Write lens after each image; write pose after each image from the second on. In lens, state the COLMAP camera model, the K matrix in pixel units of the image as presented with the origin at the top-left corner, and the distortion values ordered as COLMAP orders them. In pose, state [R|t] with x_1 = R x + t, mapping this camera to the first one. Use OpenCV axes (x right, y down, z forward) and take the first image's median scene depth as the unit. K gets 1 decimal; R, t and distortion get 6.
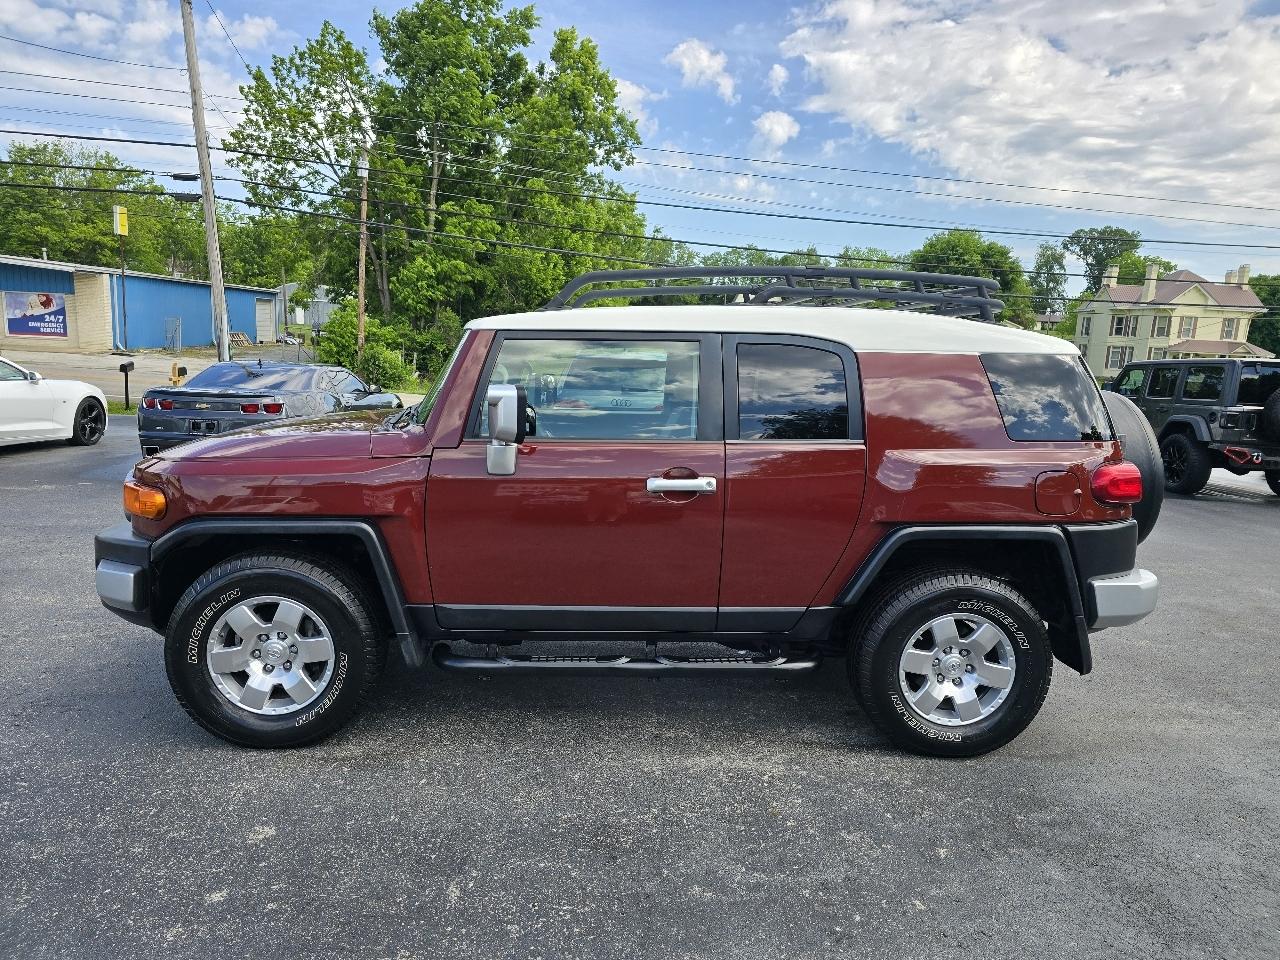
lens RADIAL K [[876.2, 0, 633.5], [0, 876.2, 473.1], [0, 0, 1]] dist [0.053684, -0.043675]
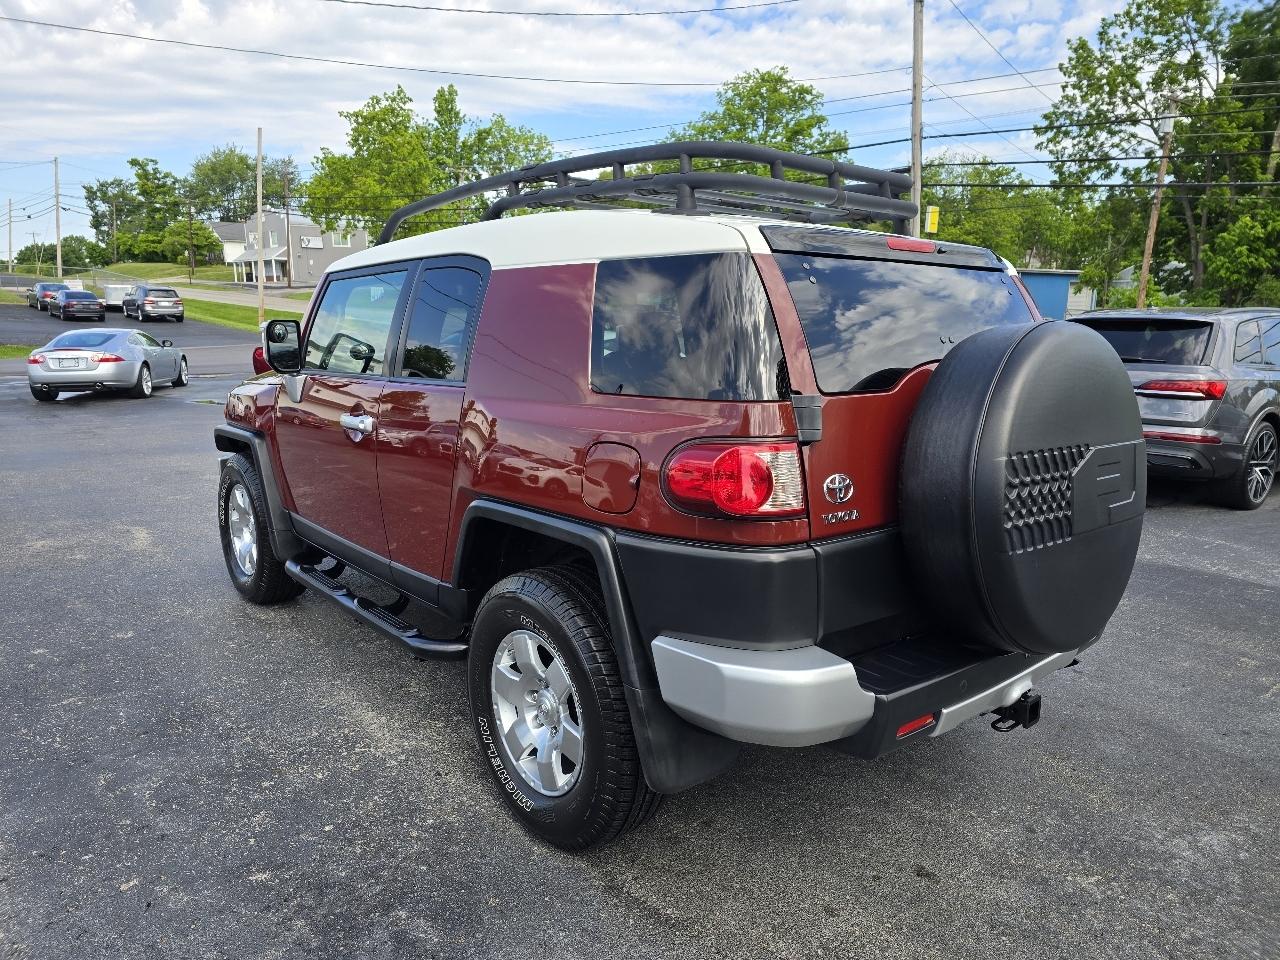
lens RADIAL K [[876.2, 0, 633.7], [0, 876.2, 477.3], [0, 0, 1]] dist [0.053684, -0.043675]
pose [[0.580618, 0.109636, -0.806760, 0.116860], [-0.098833, 0.993055, 0.063824, -0.003163], [0.808155, 0.042677, 0.587422, 0.073576]]
